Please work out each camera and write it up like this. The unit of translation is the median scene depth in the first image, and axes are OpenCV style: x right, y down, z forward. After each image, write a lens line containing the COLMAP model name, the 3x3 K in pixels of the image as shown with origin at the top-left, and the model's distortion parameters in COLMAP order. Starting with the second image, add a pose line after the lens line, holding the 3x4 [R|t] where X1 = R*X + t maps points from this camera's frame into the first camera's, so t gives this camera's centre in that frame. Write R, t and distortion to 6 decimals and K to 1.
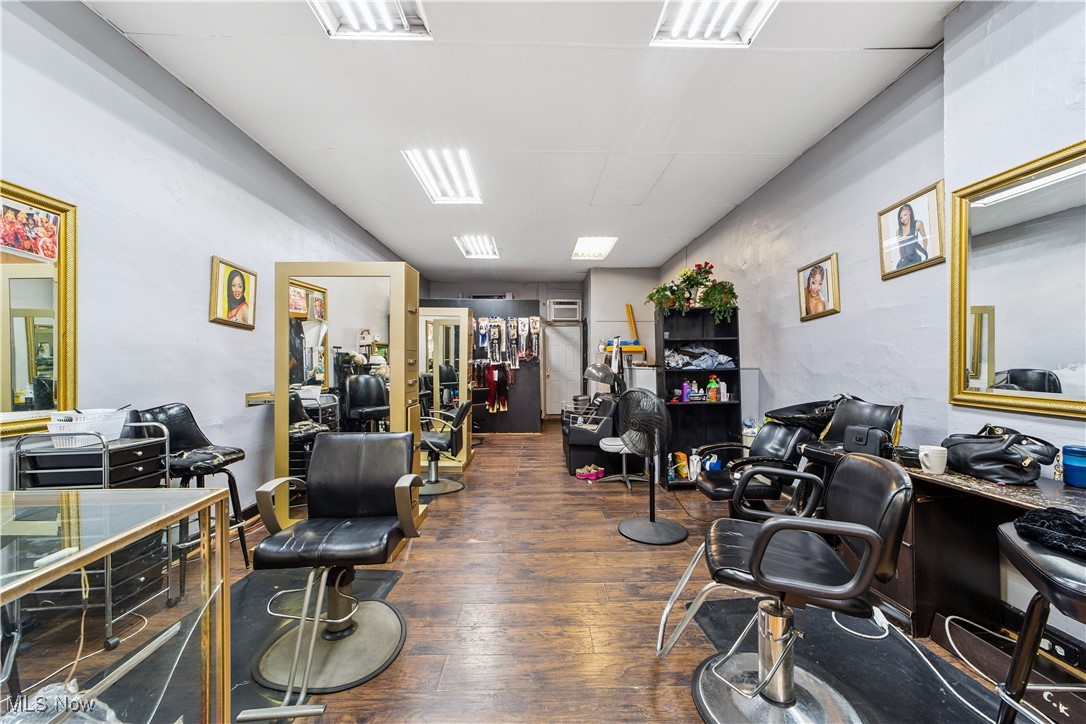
lens RADIAL K [[417.8, 0, 540.0], [0, 417.8, 367.4], [0, 0, 1]] dist [-0.018048, 0.008667]
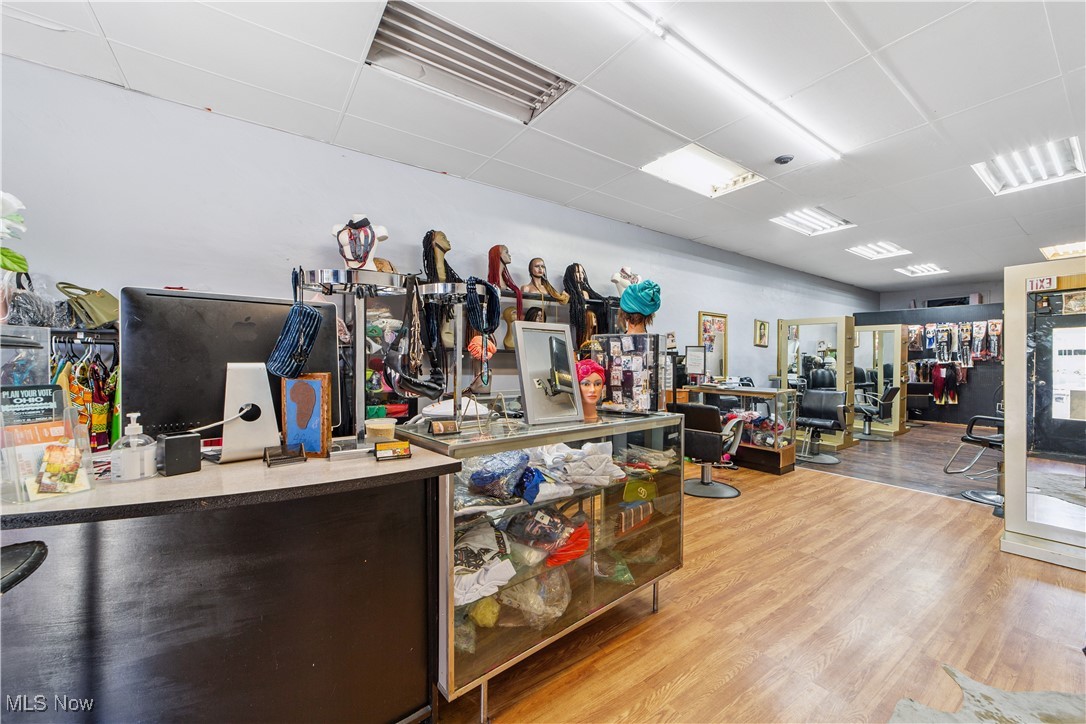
lens RADIAL K [[417.8, 0, 540.0], [0, 417.8, 367.4], [0, 0, 1]] dist [-0.018048, 0.008667]
pose [[0.559855, 0.013777, -0.828476, 0.224051], [-0.009230, 0.999903, 0.010390, 0.002642], [0.828539, 0.001830, 0.559928, -0.593763]]
